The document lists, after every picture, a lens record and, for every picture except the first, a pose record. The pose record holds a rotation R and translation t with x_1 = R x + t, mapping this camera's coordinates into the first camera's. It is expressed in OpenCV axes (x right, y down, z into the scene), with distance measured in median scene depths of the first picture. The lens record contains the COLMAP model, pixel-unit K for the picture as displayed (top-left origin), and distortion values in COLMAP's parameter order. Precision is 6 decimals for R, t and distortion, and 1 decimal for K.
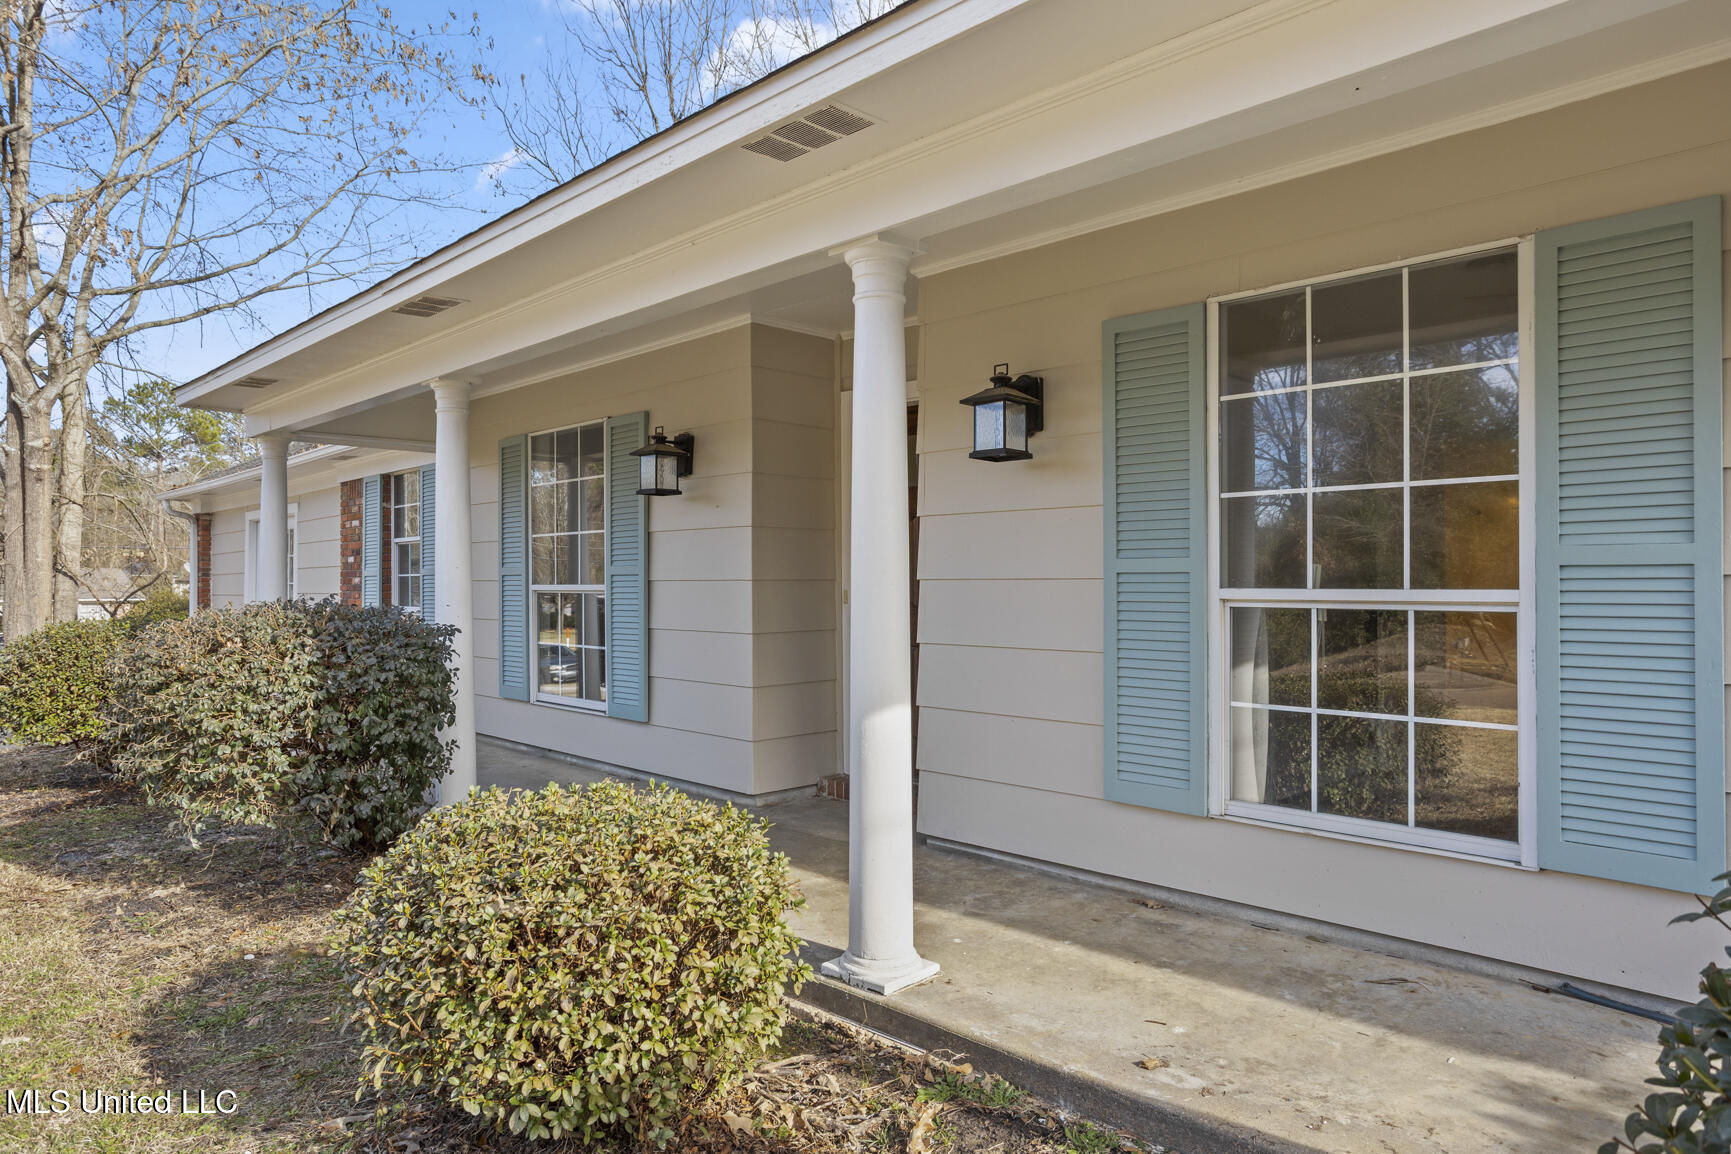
lens RADIAL K [[1125.5, 0, 865.5], [0, 1125.5, 577.0], [0, 0, 1]] dist [-0.000120, 0.000004]
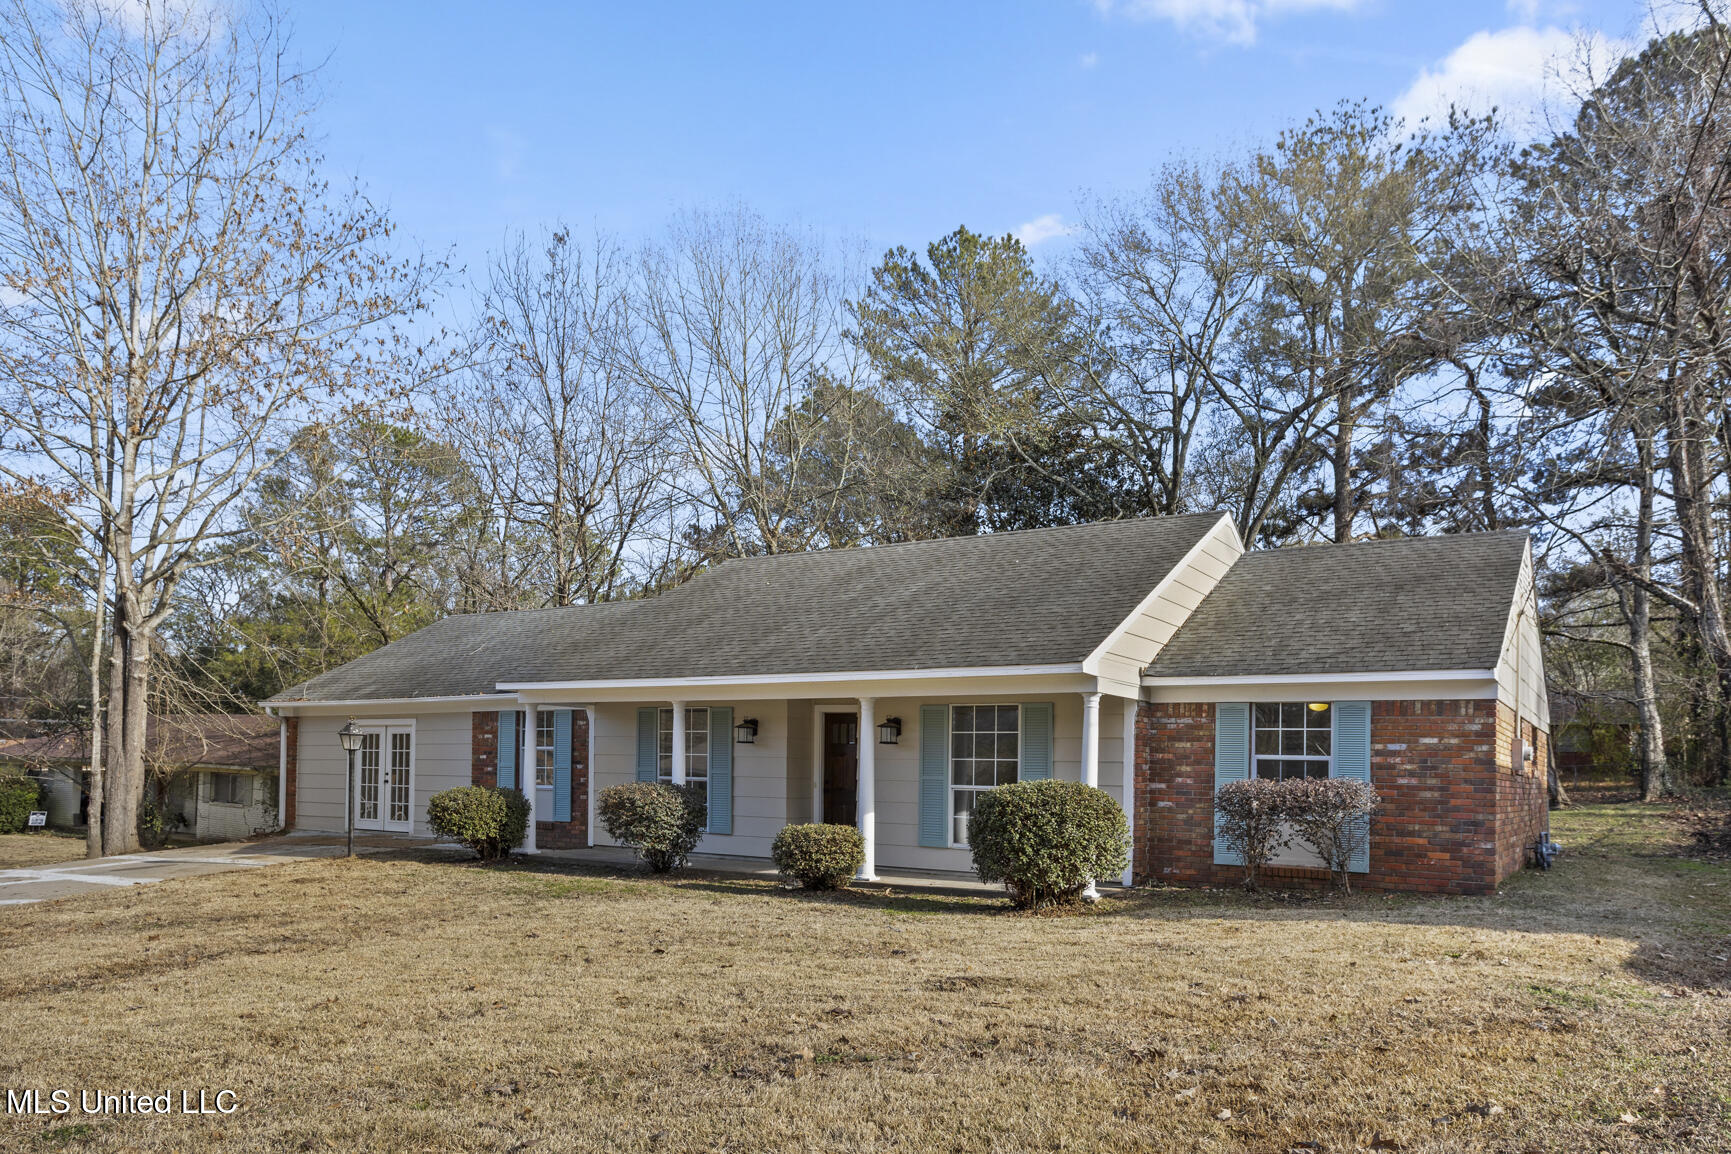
lens RADIAL K [[1238.7, 0, 865.5], [0, 1238.7, 577.0], [0, 0, 1]] dist [-0.002850, -0.000544]
pose [[0.977291, 0.054516, 0.204768, -0.542269], [-0.023518, 0.988274, -0.150870, -0.029462], [-0.210592, 0.142628, 0.967113, -1.942881]]
